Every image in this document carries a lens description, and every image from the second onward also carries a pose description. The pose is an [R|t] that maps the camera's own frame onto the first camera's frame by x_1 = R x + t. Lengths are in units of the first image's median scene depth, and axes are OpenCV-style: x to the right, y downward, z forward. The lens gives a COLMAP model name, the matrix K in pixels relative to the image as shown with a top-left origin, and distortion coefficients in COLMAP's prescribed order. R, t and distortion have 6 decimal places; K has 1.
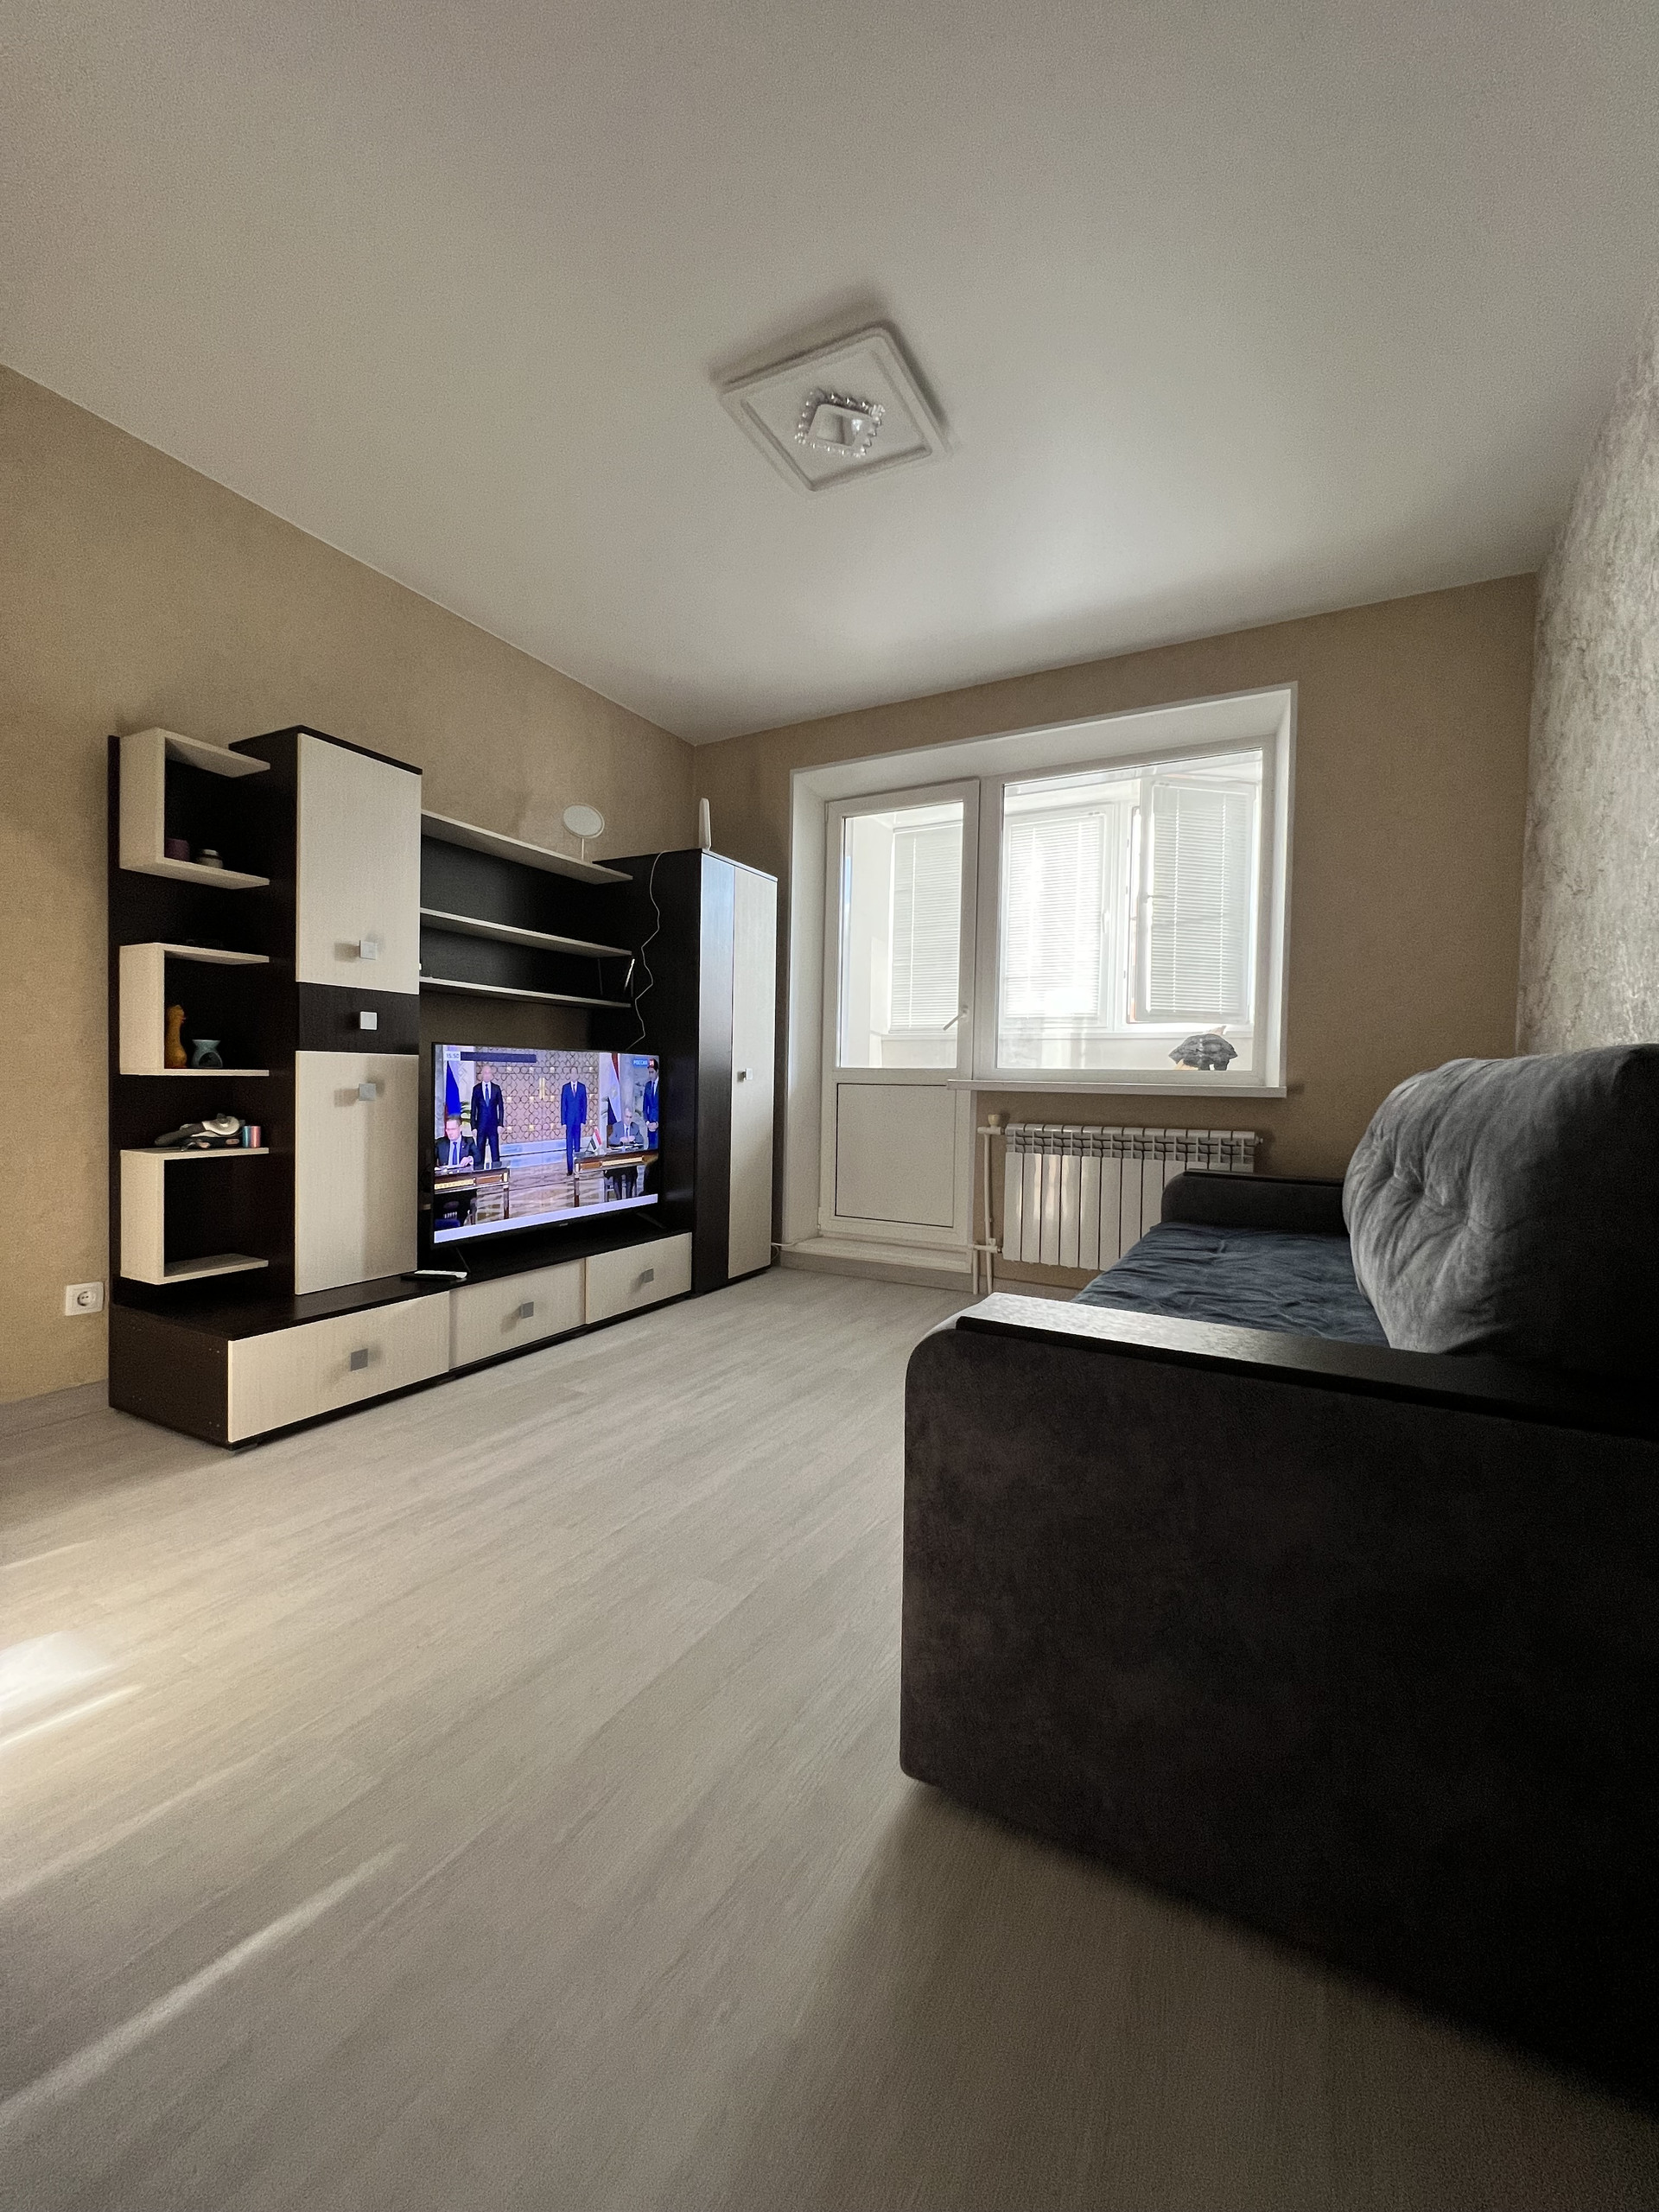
lens RADIAL K [[886.6, 0, 838.6], [0, 886.6, 1107.0], [0, 0, 1]] dist [-0.001705, -0.000031]
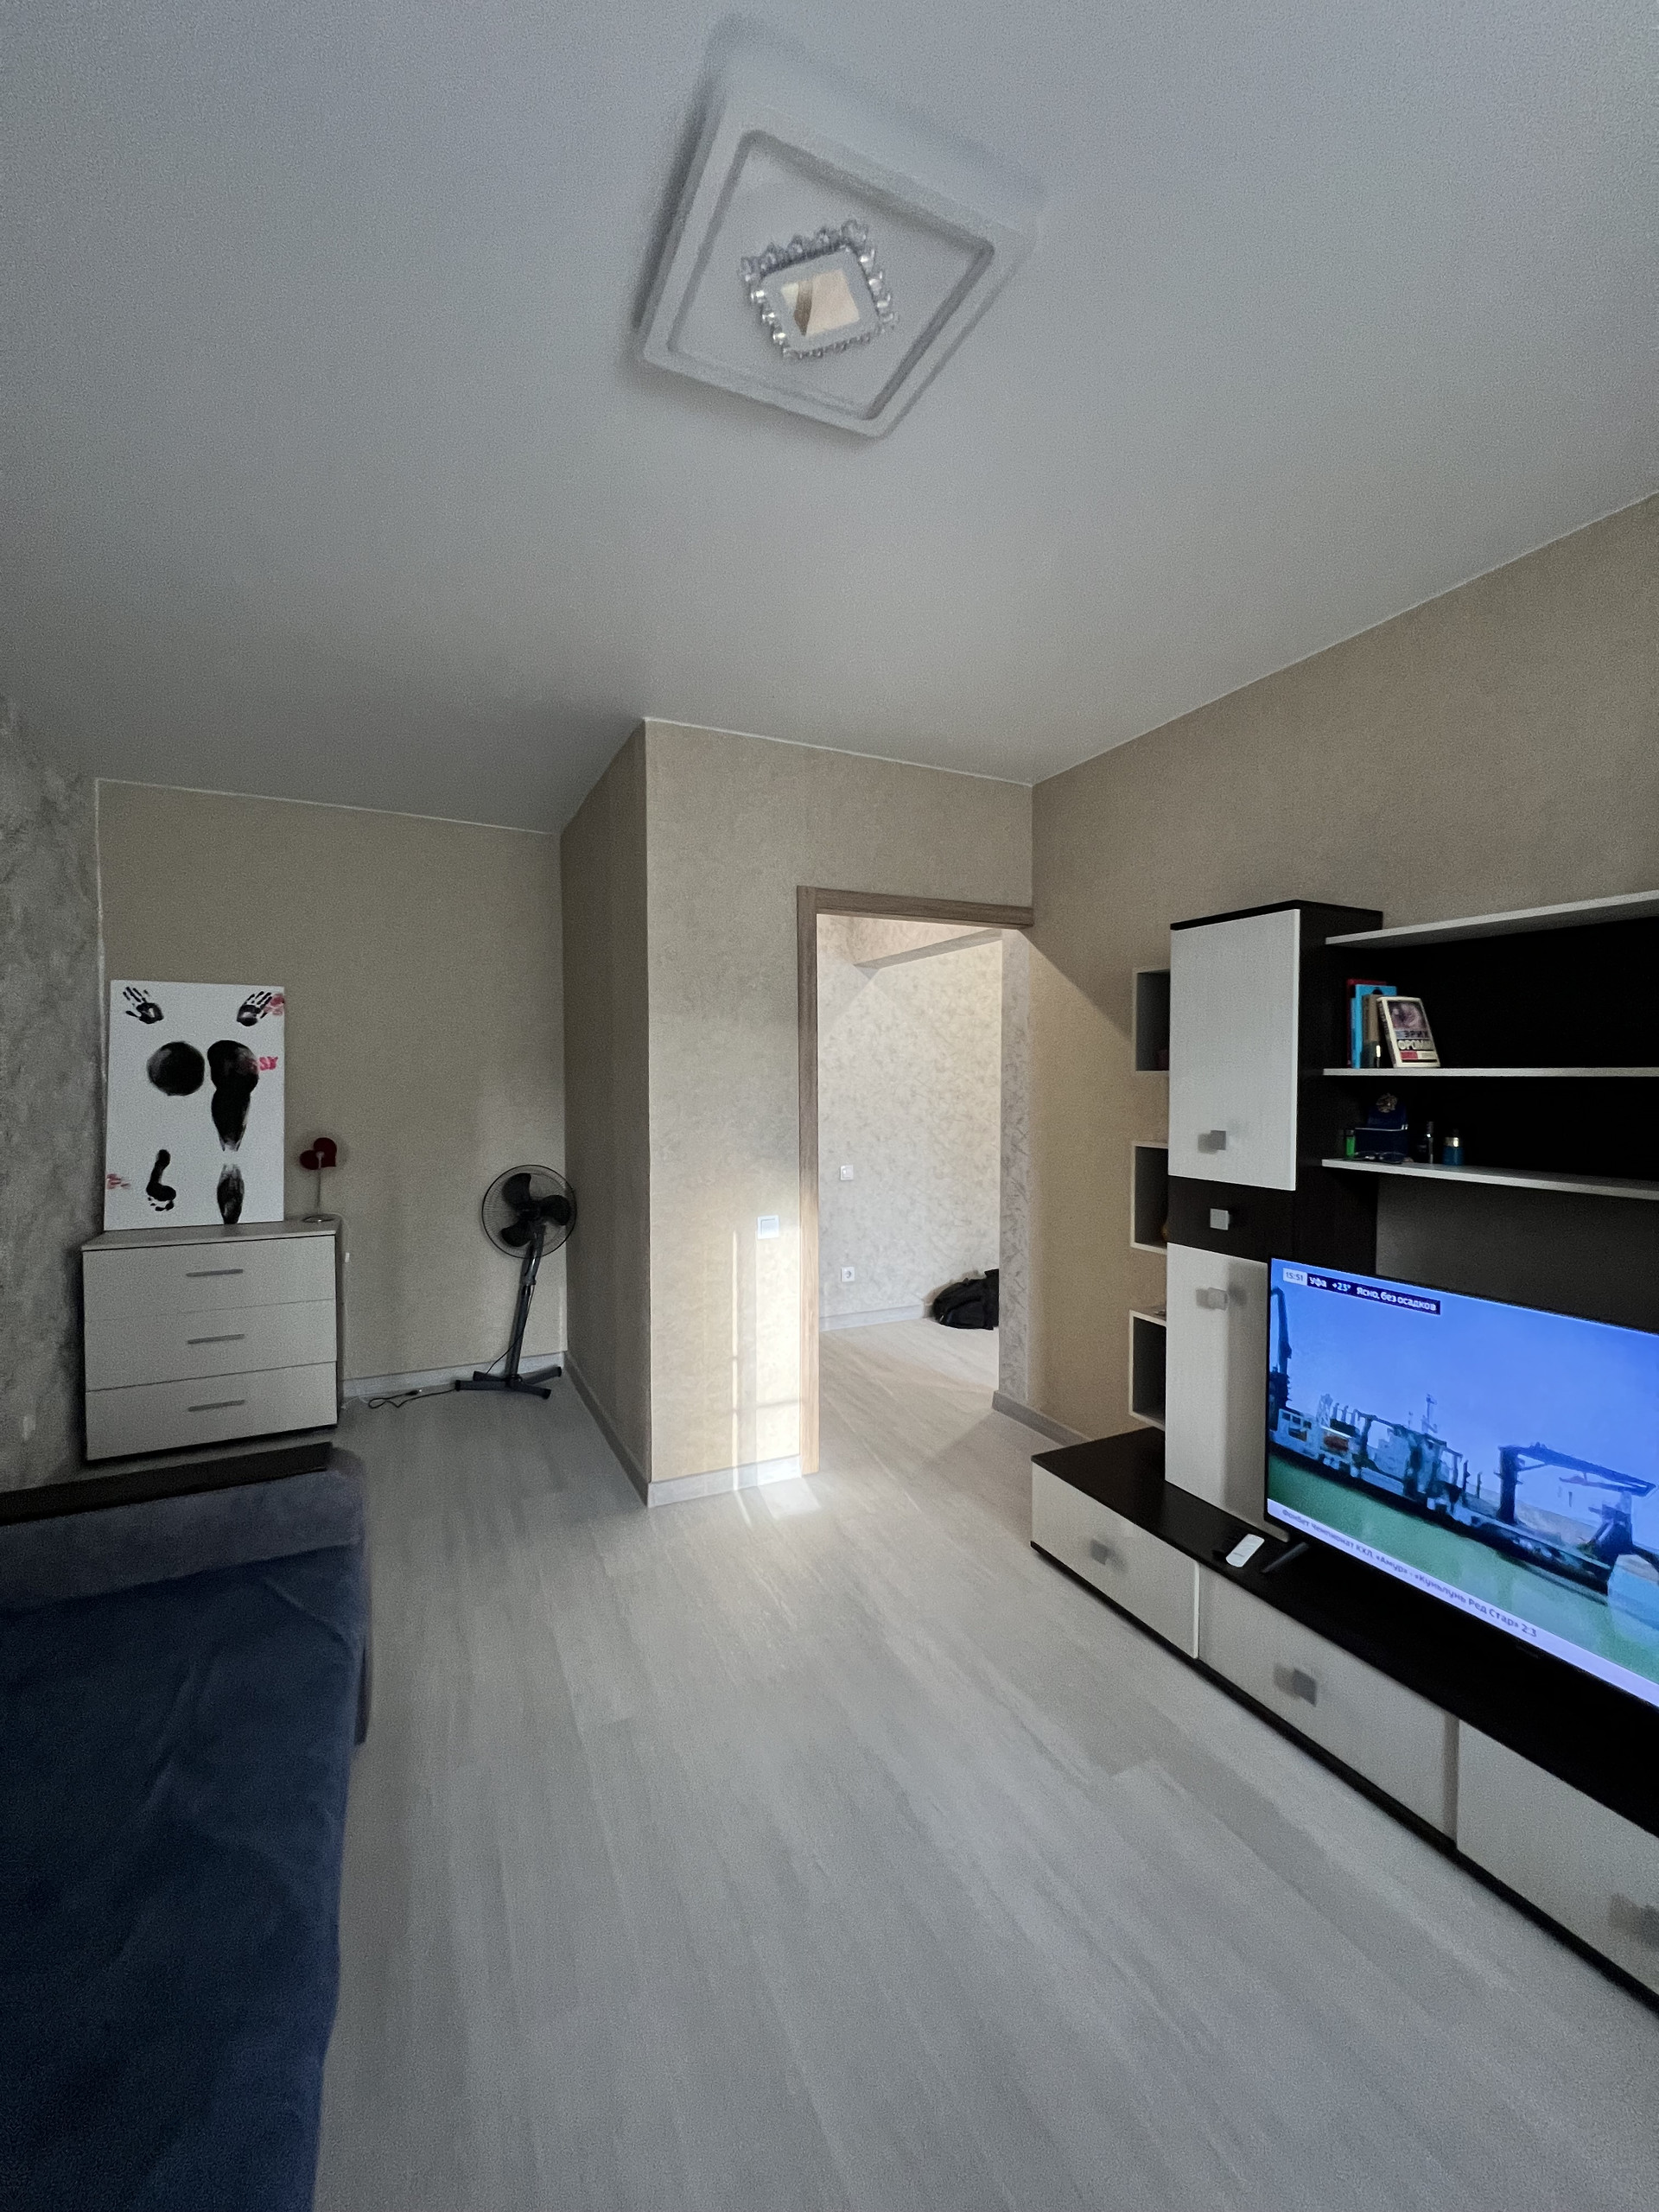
lens RADIAL K [[891.0, 0, 824.8], [0, 891.0, 1107.8], [0, 0, 1]] dist [0.001667, -0.000116]
pose [[-0.598581, 0.009871, -0.801001, 0.414539], [-0.036814, 0.998529, 0.039816, -0.228219], [0.800216, 0.053321, -0.597337, 1.208129]]
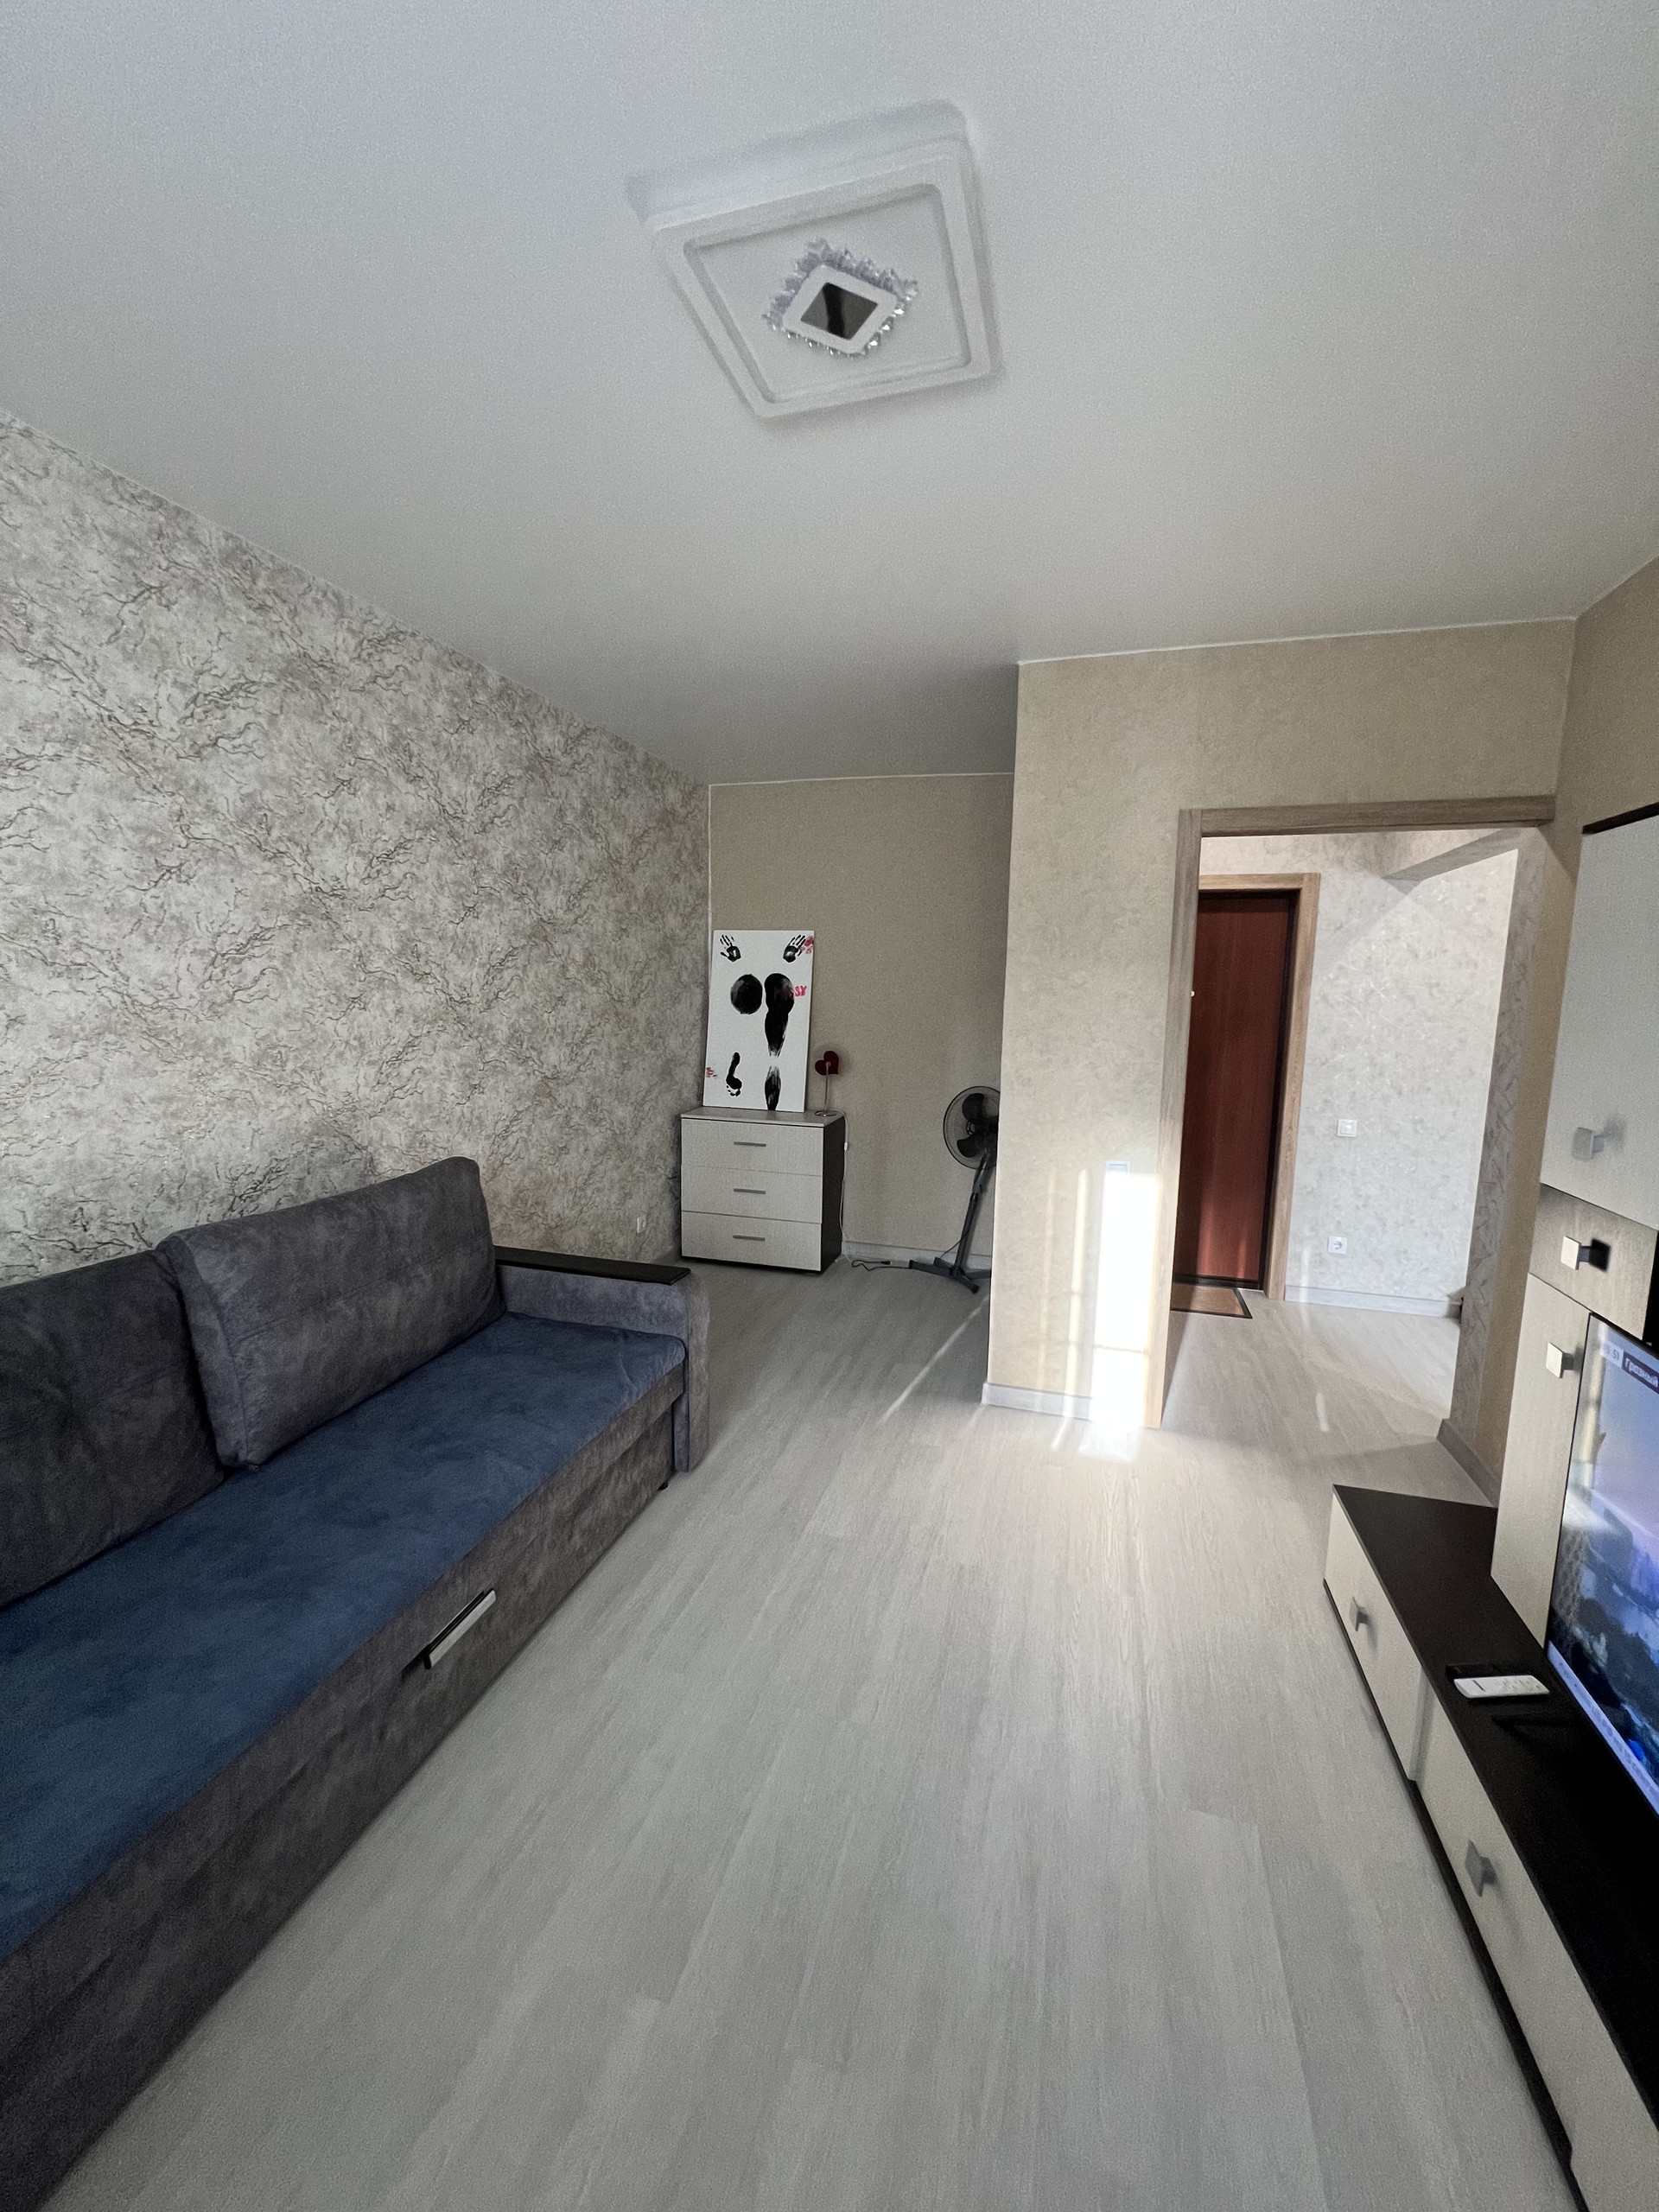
lens RADIAL K [[890.7, 0, 832.2], [0, 890.7, 1107.4], [0, 0, 1]] dist [-0.000519, 0.000222]
pose [[-0.979901, -0.008003, -0.199322, 0.107822], [-0.041649, 0.985382, 0.165190, -0.279703], [0.195086, 0.170171, -0.965910, 1.485901]]
